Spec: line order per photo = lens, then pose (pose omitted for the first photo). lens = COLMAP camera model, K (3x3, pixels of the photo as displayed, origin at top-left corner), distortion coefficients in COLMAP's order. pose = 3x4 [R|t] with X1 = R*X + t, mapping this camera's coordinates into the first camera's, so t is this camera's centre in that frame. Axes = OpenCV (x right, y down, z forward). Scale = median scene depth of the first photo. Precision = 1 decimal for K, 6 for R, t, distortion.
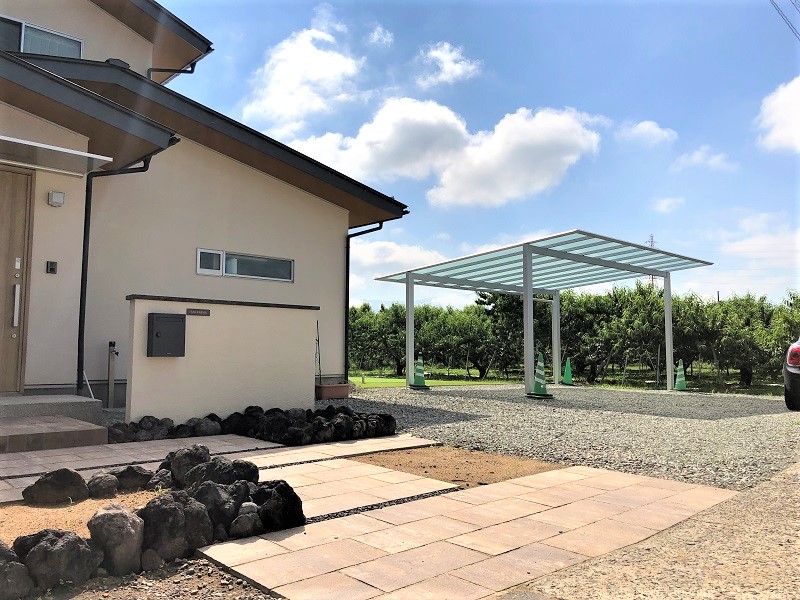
lens RADIAL K [[657.6, 0, 411.2], [0, 657.6, 292.0], [0, 0, 1]] dist [0.041429, -0.048272]
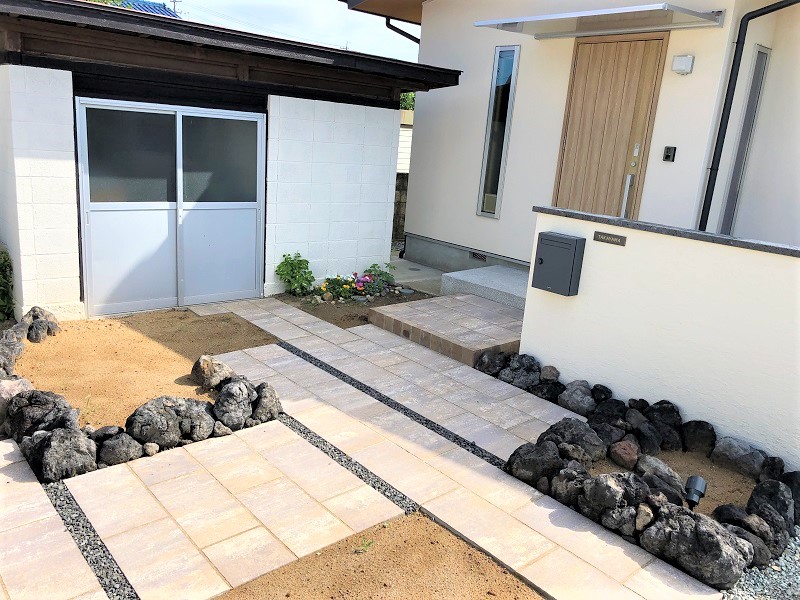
lens RADIAL K [[657.6, 0, 398.0], [0, 657.6, 300.3], [0, 0, 1]] dist [0.041429, -0.048272]
pose [[-0.060610, 0.243845, -0.967918, 0.335807], [0.018326, 0.969810, 0.243174, -0.070929], [0.997993, -0.003000, -0.063248, 0.757108]]
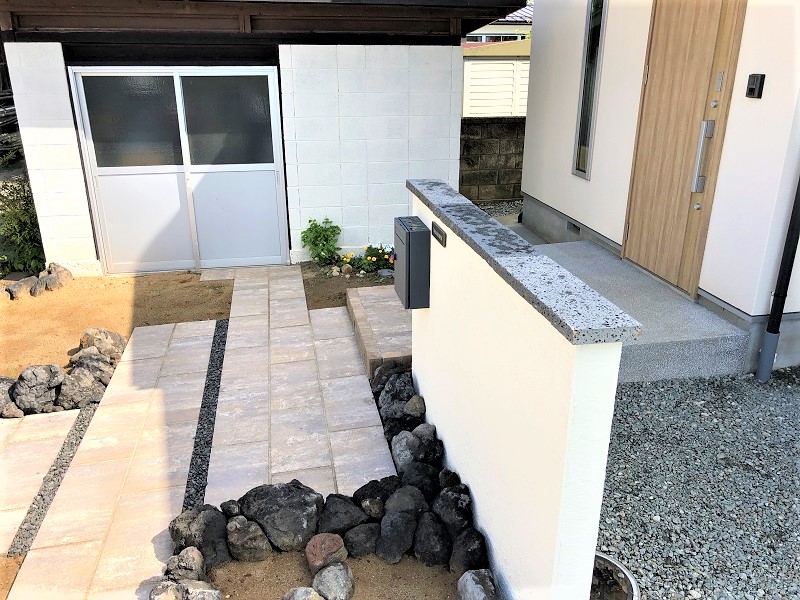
lens RADIAL K [[657.6, 0, 399.2], [0, 657.6, 299.5], [0, 0, 1]] dist [0.041429, -0.048272]
pose [[-0.547915, 0.293717, -0.783275, 0.061431], [0.081620, 0.950636, 0.299380, -0.059533], [0.832543, 0.100104, -0.544841, 1.129717]]
